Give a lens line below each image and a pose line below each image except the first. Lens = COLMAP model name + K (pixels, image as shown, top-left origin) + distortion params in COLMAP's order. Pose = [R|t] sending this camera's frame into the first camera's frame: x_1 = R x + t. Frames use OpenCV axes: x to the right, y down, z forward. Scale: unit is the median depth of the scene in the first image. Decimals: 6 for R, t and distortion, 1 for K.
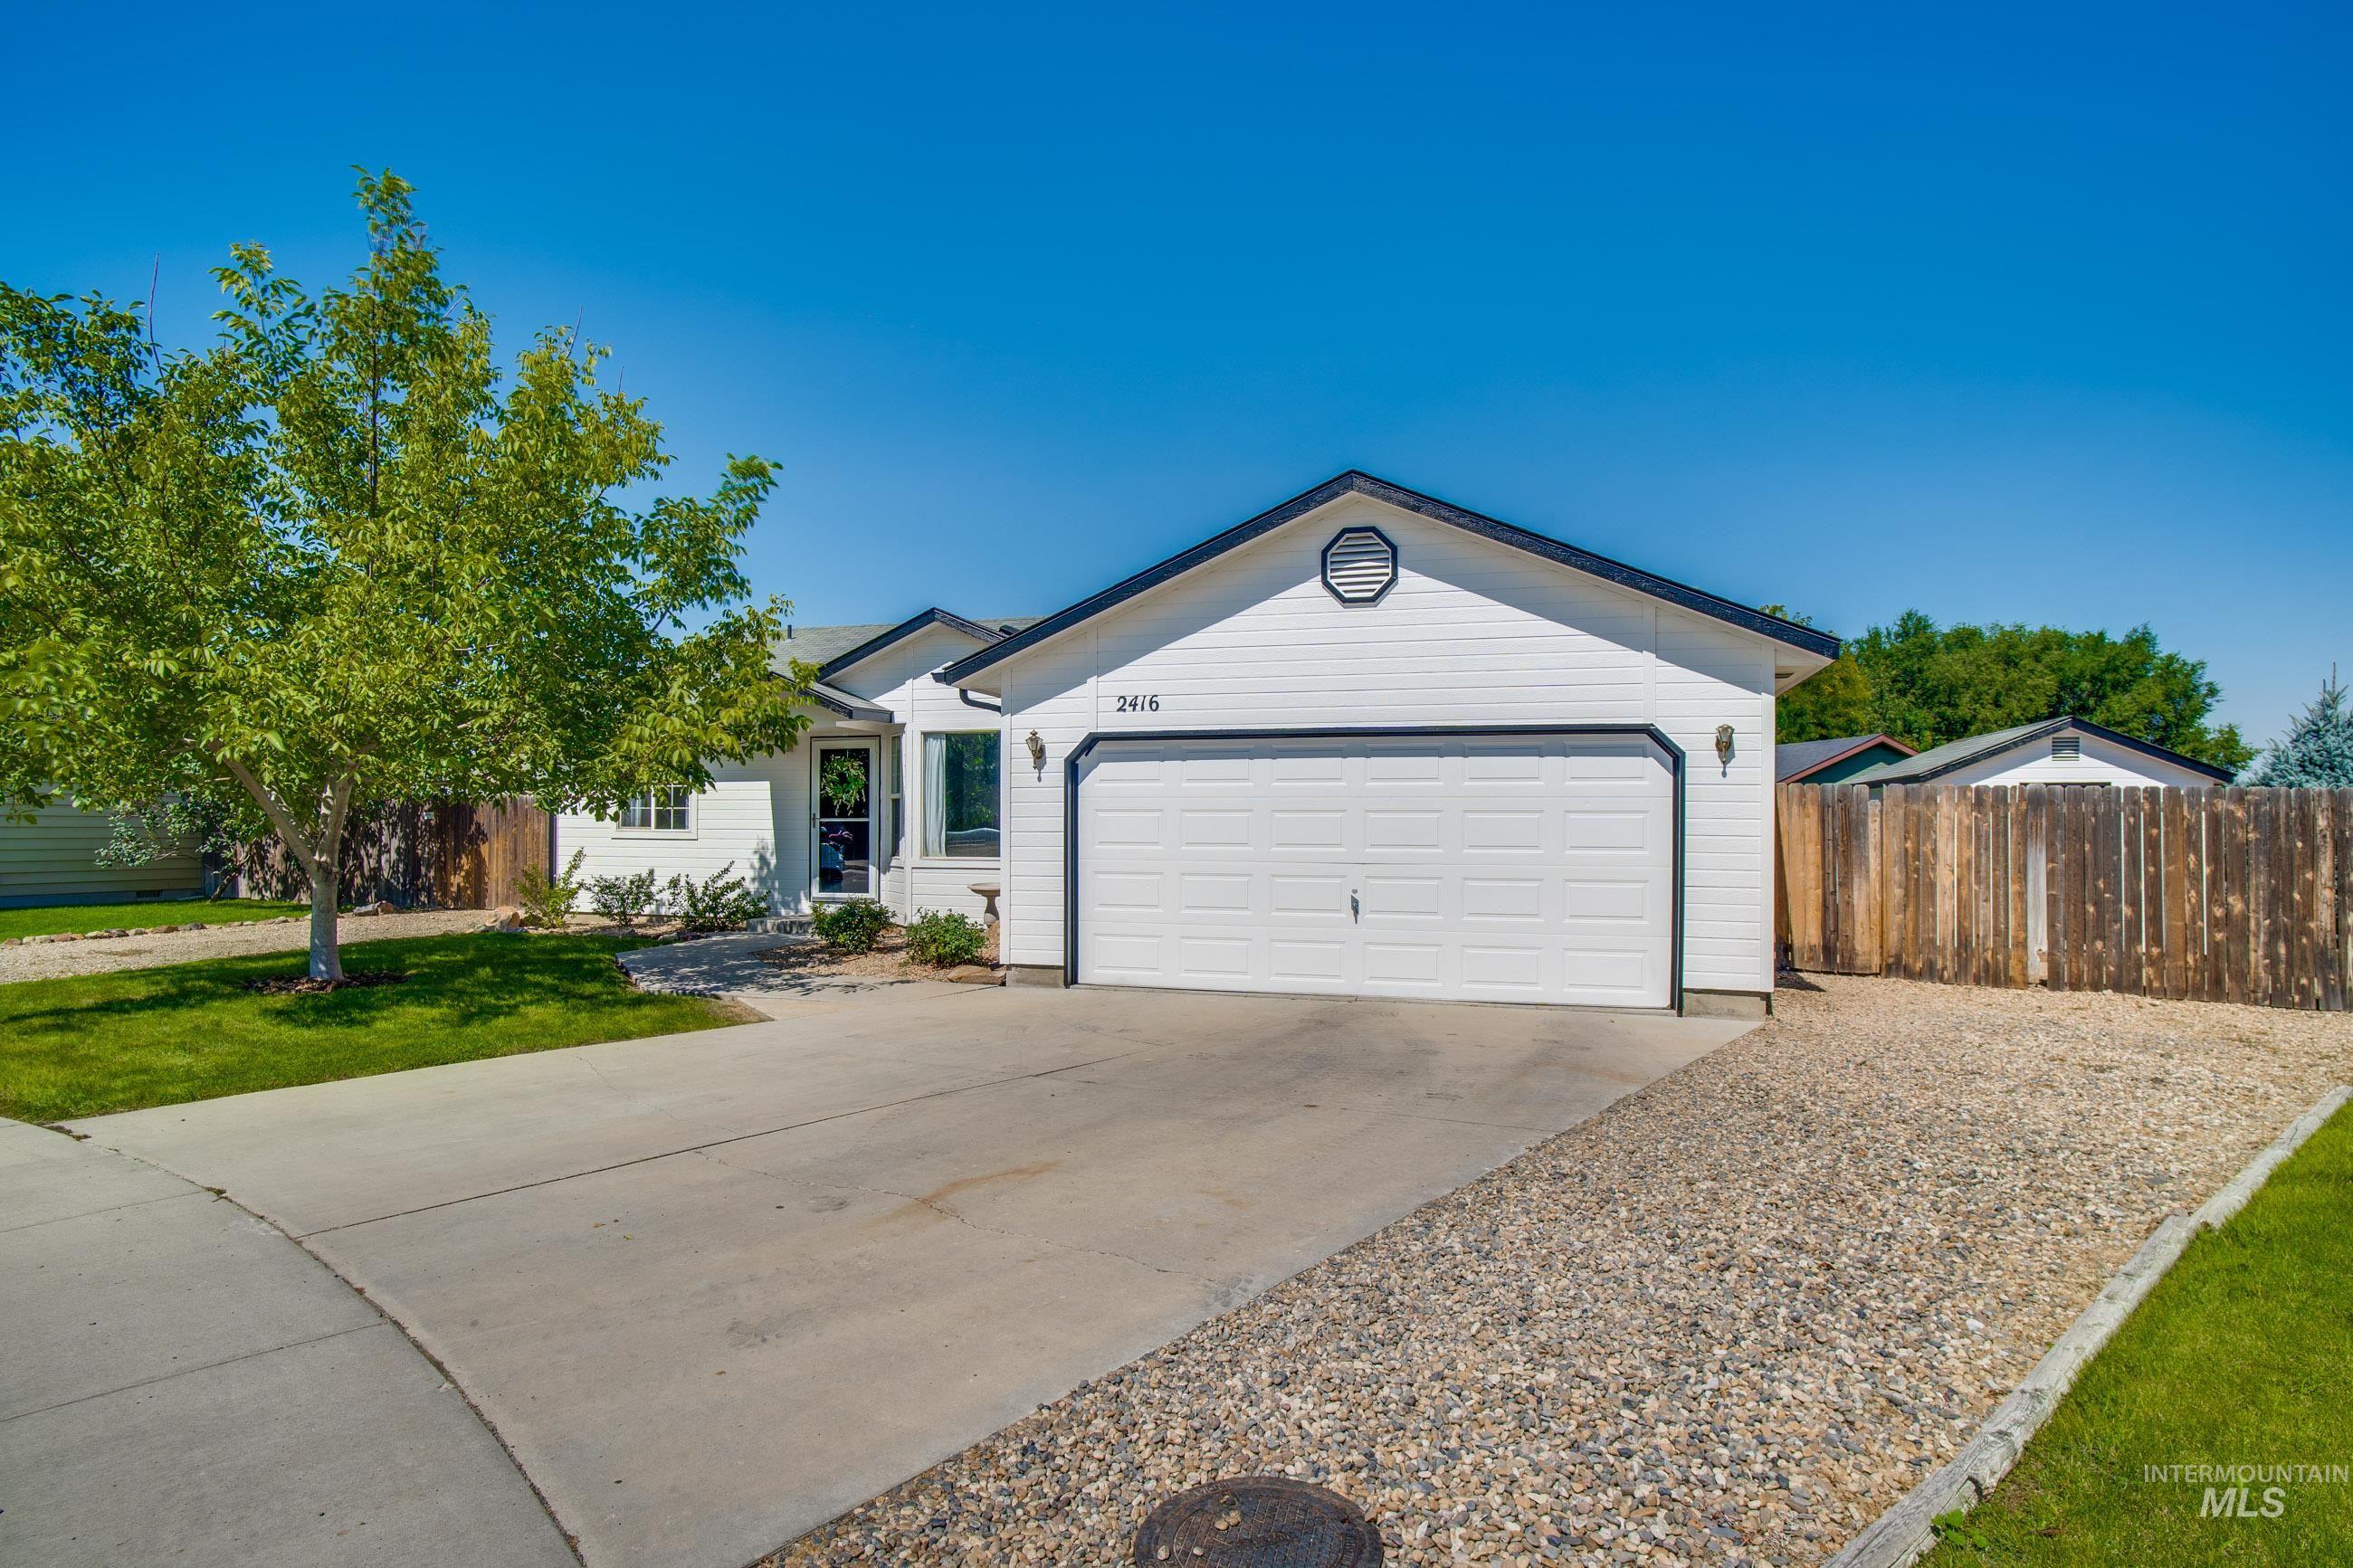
lens RADIAL K [[1287.5, 0, 1176.5], [0, 1287.5, 784.0], [0, 0, 1]] dist [-0.043530, 0.039381]
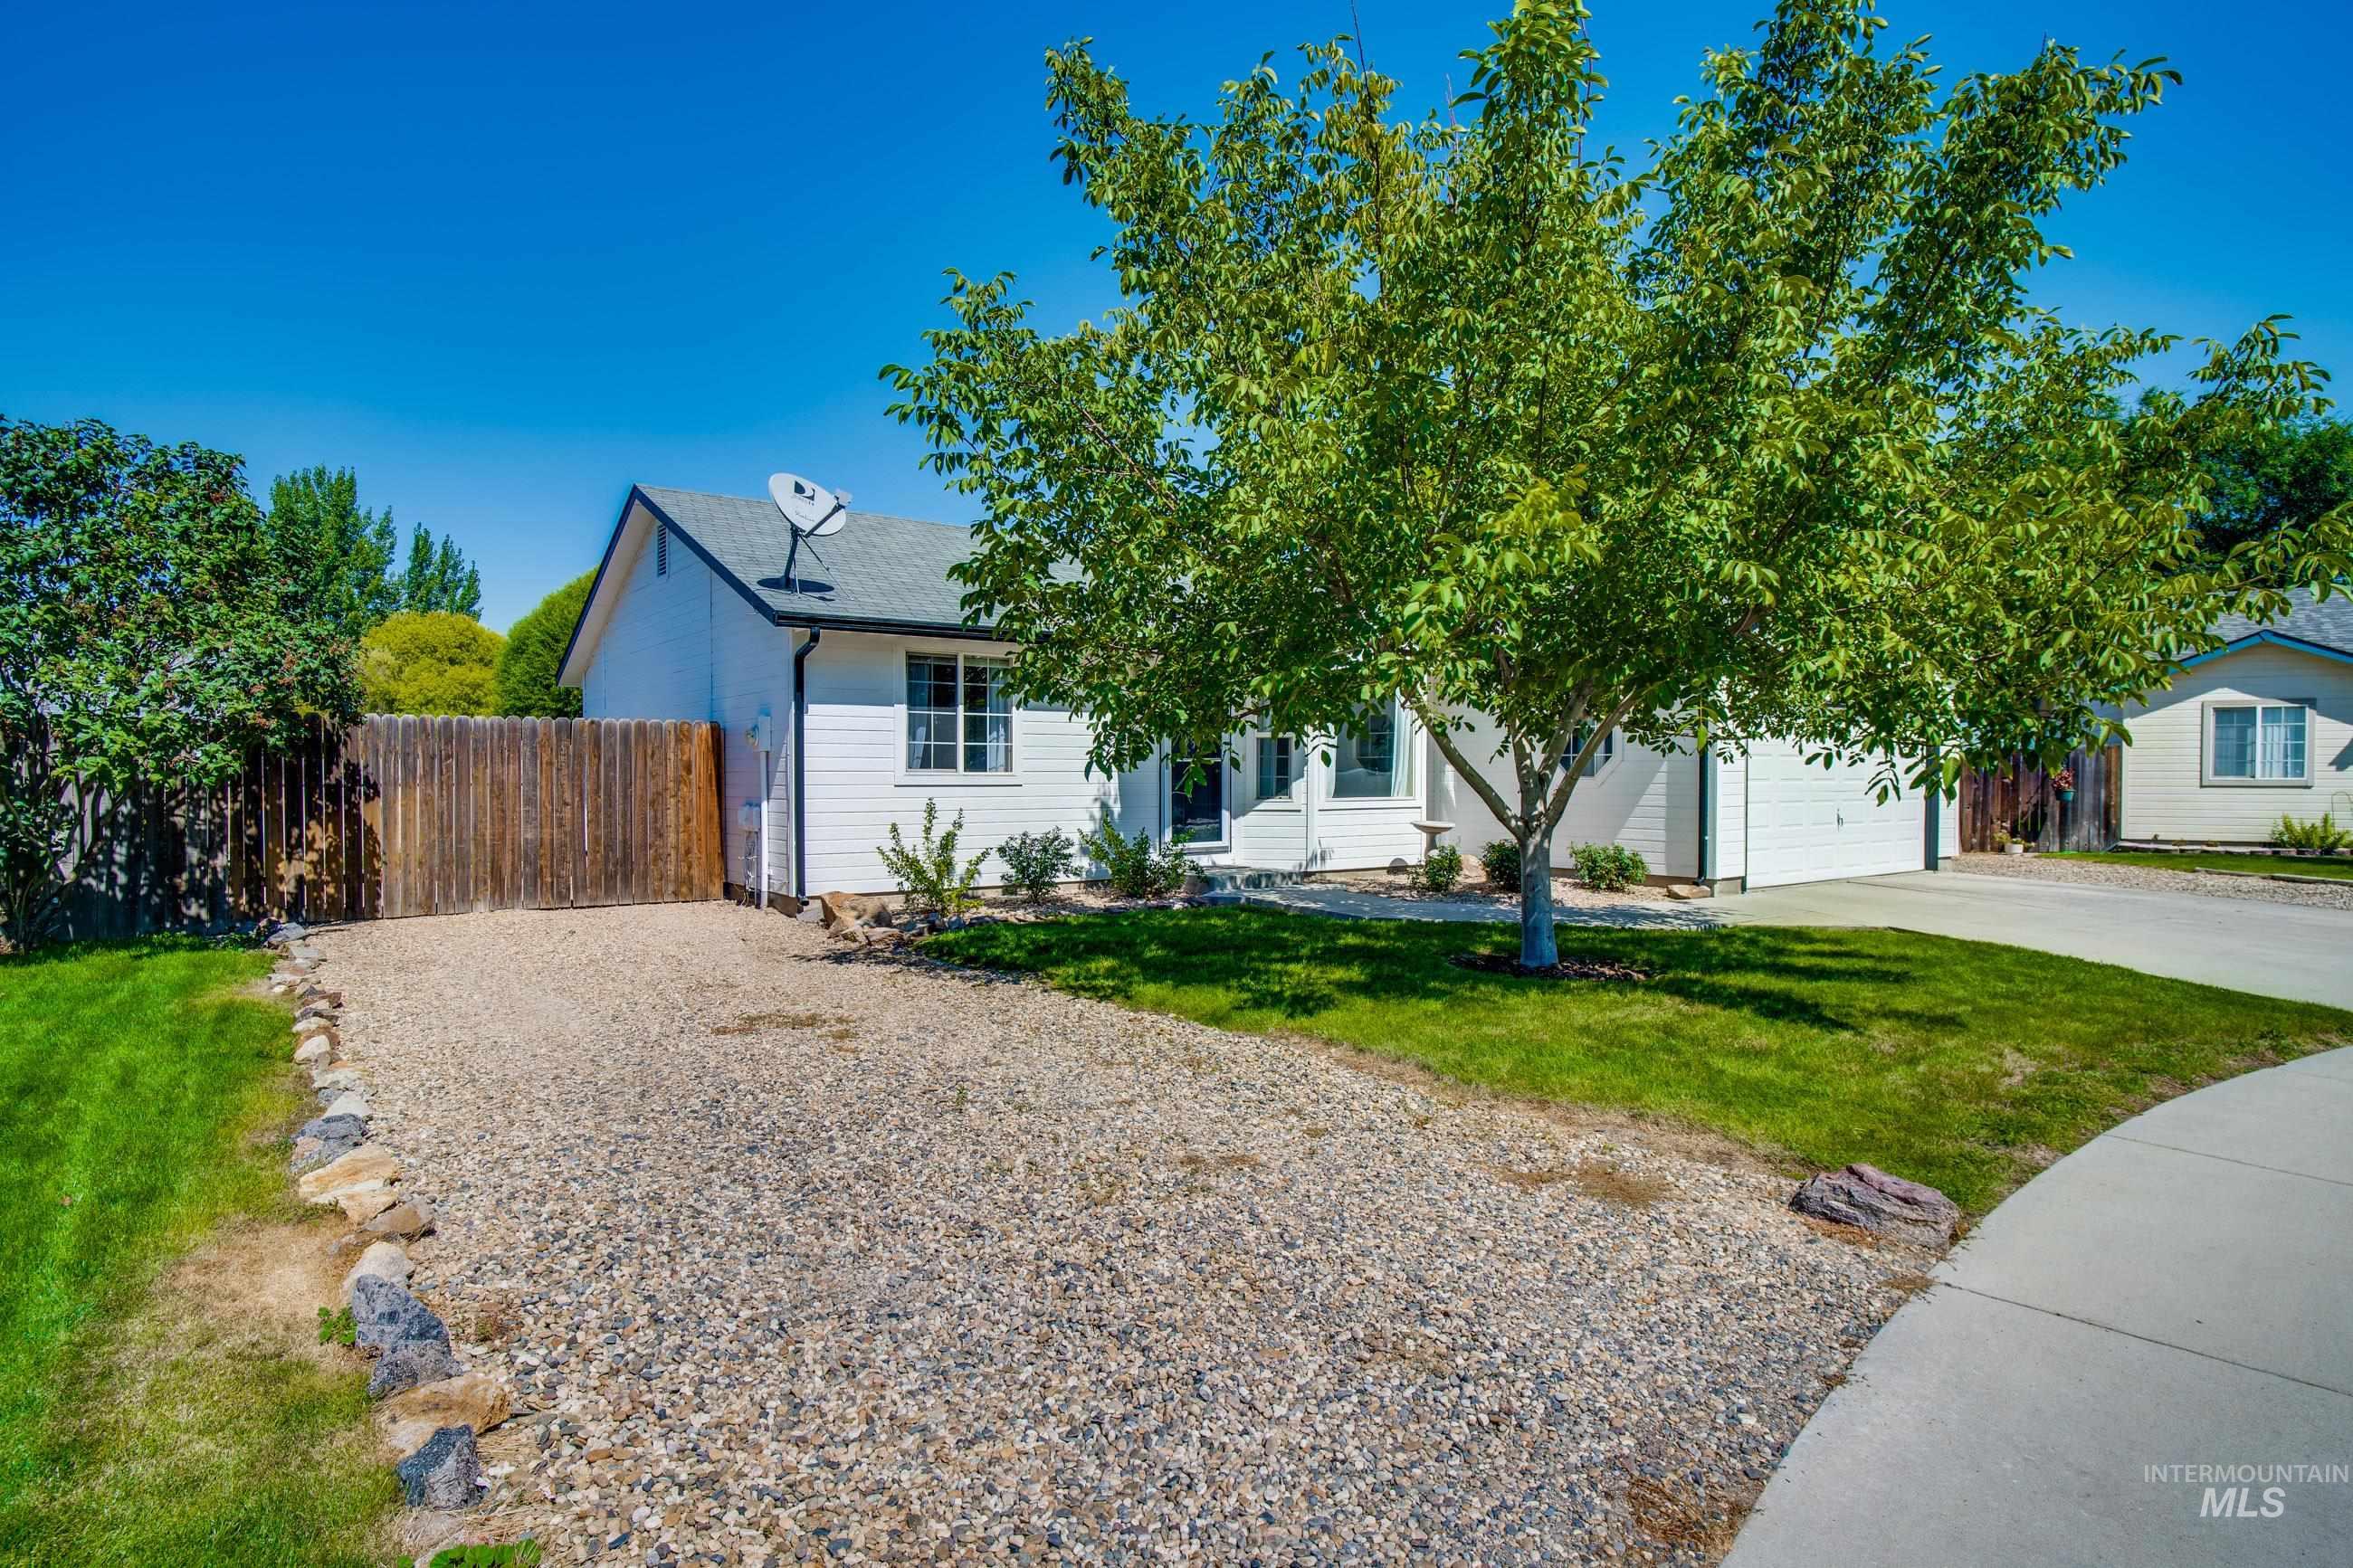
lens RADIAL K [[1287.5, 0, 1176.5], [0, 1287.5, 784.0], [0, 0, 1]] dist [-0.043530, 0.039381]
pose [[0.578724, -0.010784, 0.815452, -0.942297], [-0.026269, 0.999147, 0.031856, 0.015599], [-0.815101, -0.039857, 0.577947, 0.472886]]
